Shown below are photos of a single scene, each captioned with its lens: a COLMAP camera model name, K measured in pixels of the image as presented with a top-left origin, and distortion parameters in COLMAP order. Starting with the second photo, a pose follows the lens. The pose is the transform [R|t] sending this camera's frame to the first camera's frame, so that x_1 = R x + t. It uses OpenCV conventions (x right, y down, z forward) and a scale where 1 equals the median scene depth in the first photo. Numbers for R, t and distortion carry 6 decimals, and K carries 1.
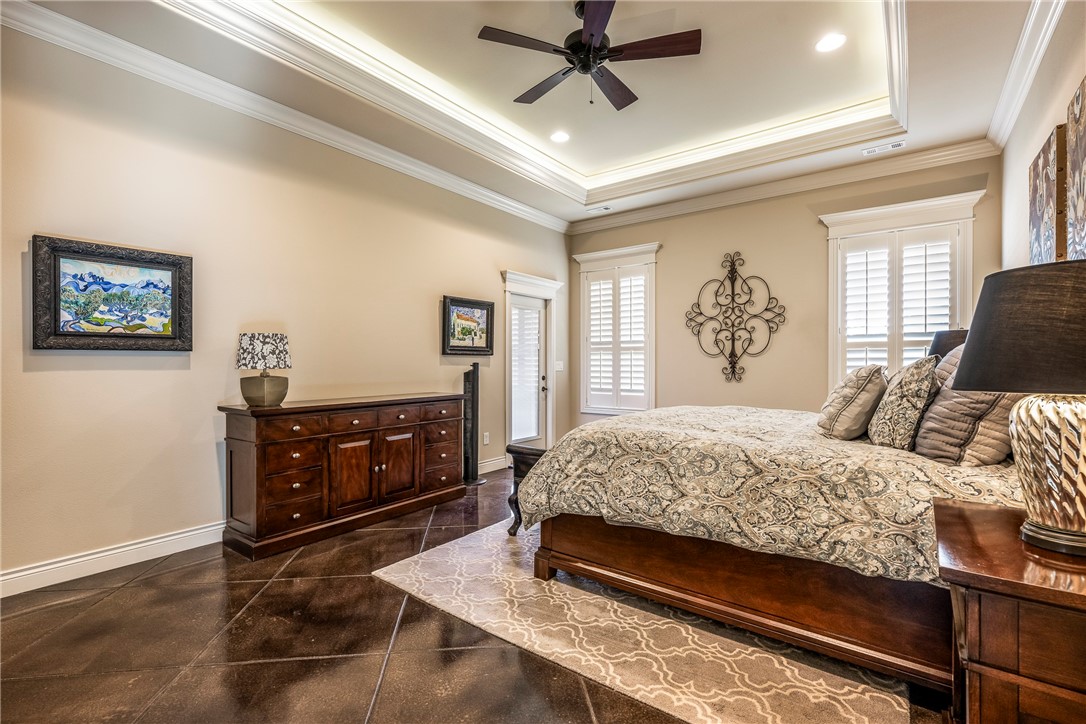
lens RADIAL K [[483.9, 0, 546.1], [0, 483.9, 362.8], [0, 0, 1]] dist [-0.000066, -0.000298]
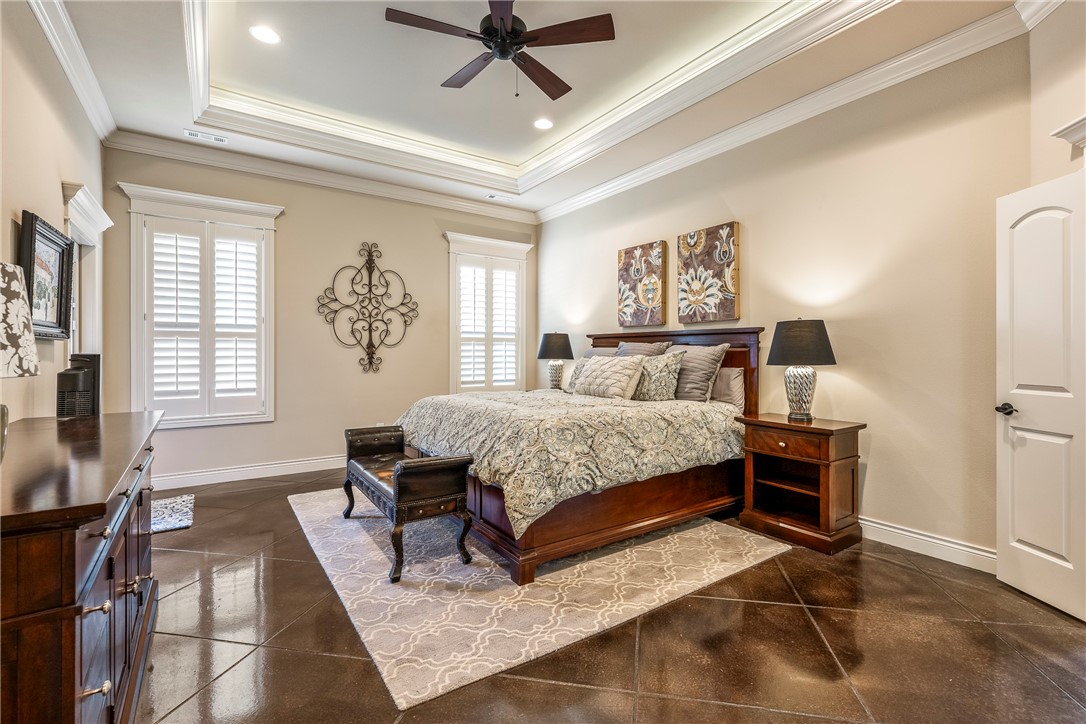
lens RADIAL K [[492.4, 0, 547.3], [0, 492.4, 355.7], [0, 0, 1]] dist [-0.008059, 0.000737]
pose [[0.308413, -0.004473, 0.951242, -0.470126], [-0.000902, 0.999987, 0.004994, -0.000909], [-0.951252, -0.002399, 0.308405, 0.346103]]
